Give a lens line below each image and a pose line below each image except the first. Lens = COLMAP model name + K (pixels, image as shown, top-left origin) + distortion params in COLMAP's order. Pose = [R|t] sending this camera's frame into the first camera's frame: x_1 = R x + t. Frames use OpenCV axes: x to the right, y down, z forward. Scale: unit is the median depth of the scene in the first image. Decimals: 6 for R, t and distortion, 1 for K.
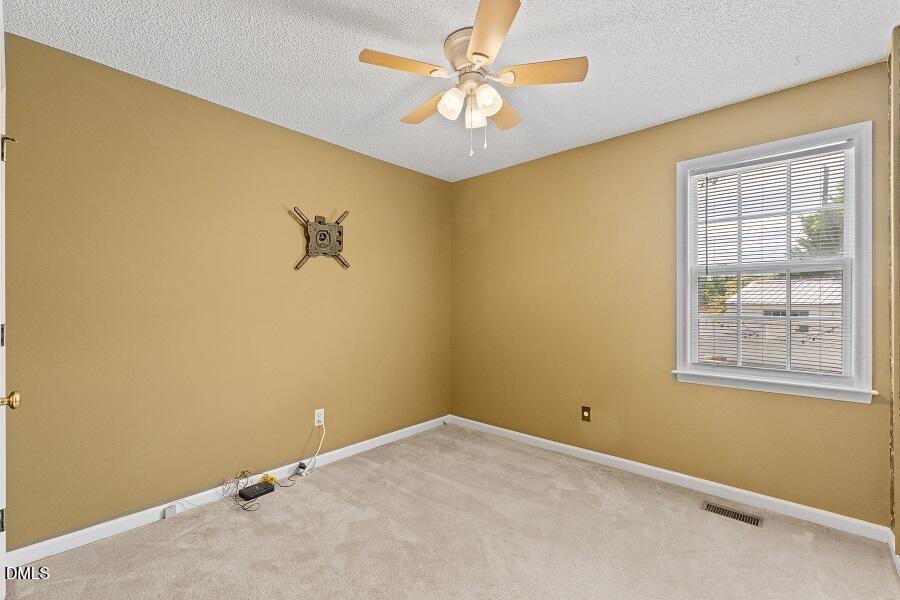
lens RADIAL K [[396.7, 0, 457.3], [0, 396.7, 310.8], [0, 0, 1]] dist [0.000445, -0.000110]
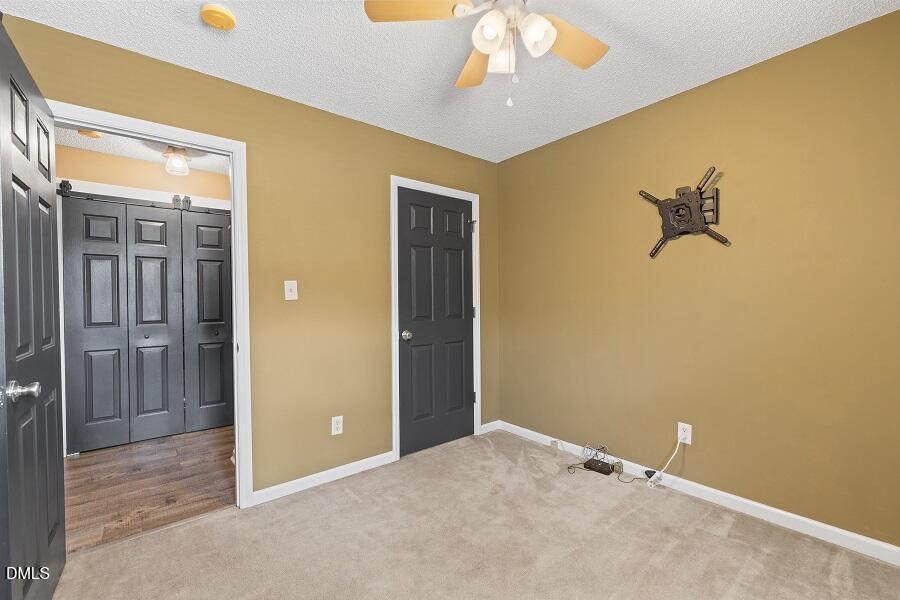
lens RADIAL K [[396.7, 0, 457.3], [0, 396.7, 310.8], [0, 0, 1]] dist [0.000445, -0.000110]
pose [[-0.164707, 0.022720, -0.986081, 0.600719], [-0.014219, 0.999576, 0.025406, 0.001533], [0.986240, 0.018206, -0.164314, 0.750959]]
